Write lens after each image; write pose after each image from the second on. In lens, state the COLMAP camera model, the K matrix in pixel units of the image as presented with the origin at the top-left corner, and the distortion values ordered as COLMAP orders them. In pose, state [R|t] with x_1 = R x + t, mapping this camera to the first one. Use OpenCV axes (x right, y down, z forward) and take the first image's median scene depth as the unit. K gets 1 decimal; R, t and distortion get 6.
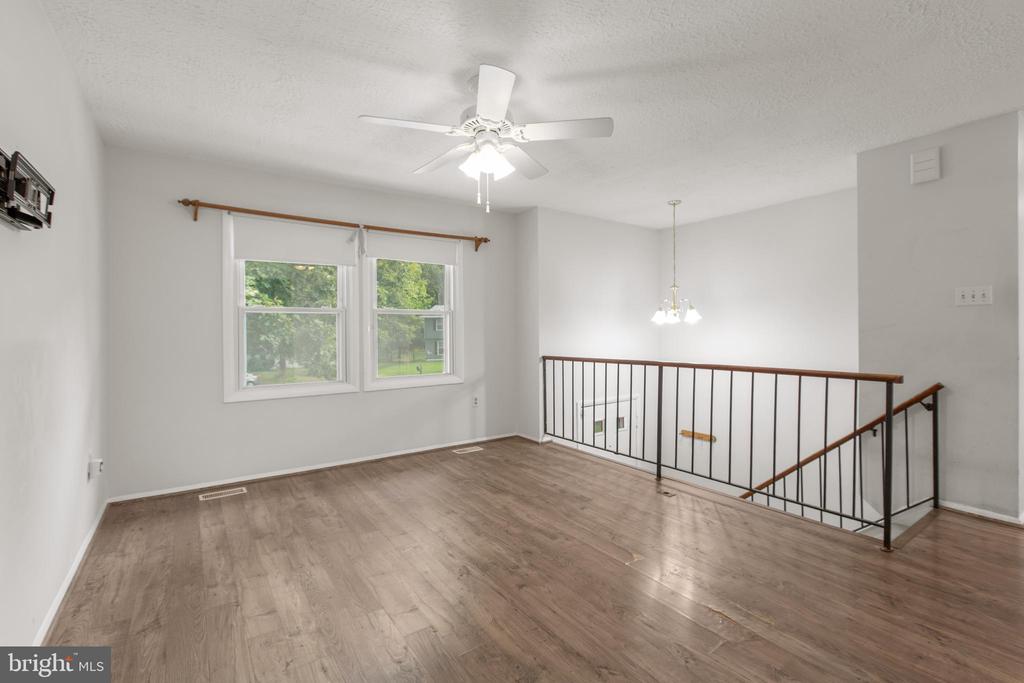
lens RADIAL K [[458.2, 0, 511.9], [0, 458.2, 335.0], [0, 0, 1]] dist [0.000479, 0.001152]
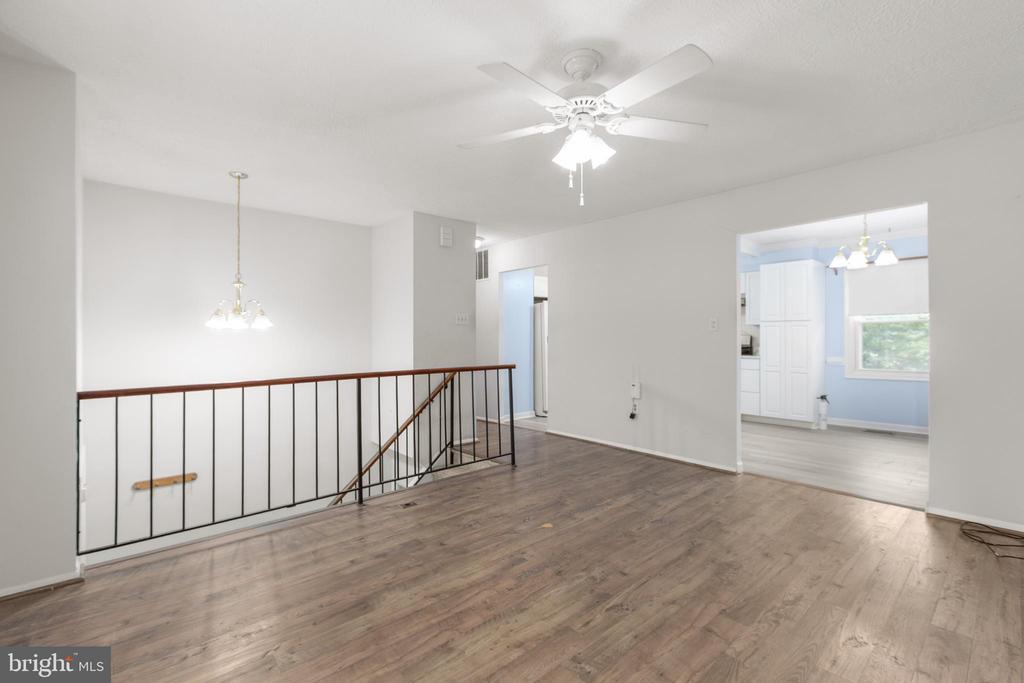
lens RADIAL K [[458.2, 0, 504.8], [0, 458.2, 336.3], [0, 0, 1]] dist [0.000479, 0.001152]
pose [[-0.111397, 0.007865, 0.993745, -0.611845], [0.012820, 0.999897, -0.006477, -0.005447], [-0.993693, 0.012018, -0.111486, 0.829670]]
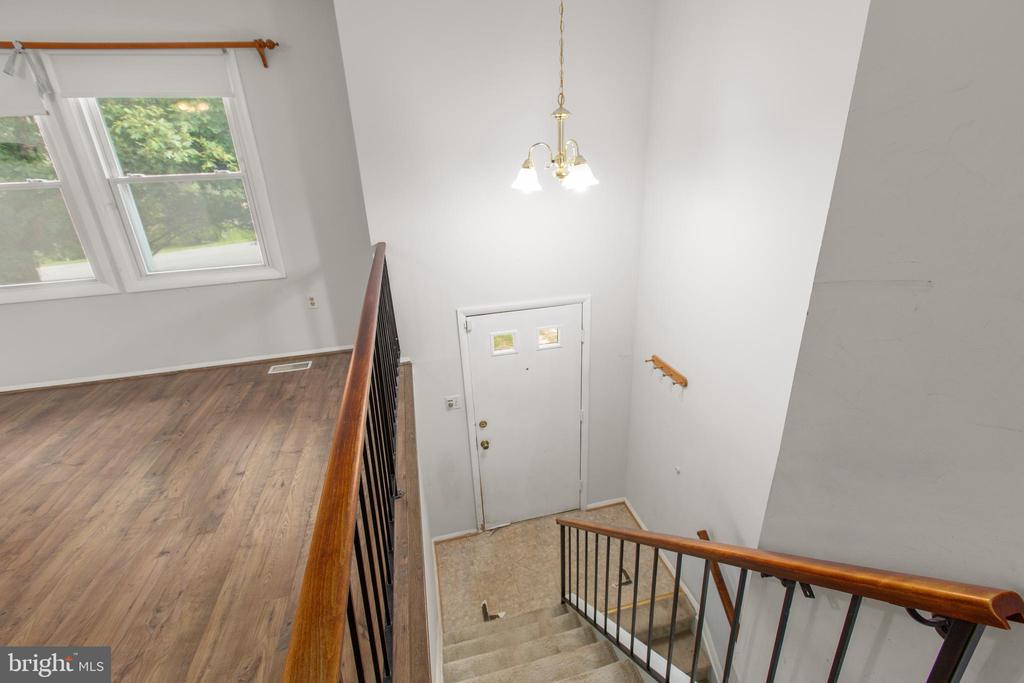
lens RADIAL K [[458.2, 0, 516.1], [0, 458.2, 333.1], [0, 0, 1]] dist [0.000479, 0.001152]
pose [[0.929198, 0.106927, -0.353777, 0.657587], [0.029103, 0.933092, 0.358459, -0.082316], [0.368436, -0.343375, 0.863915, 0.636964]]
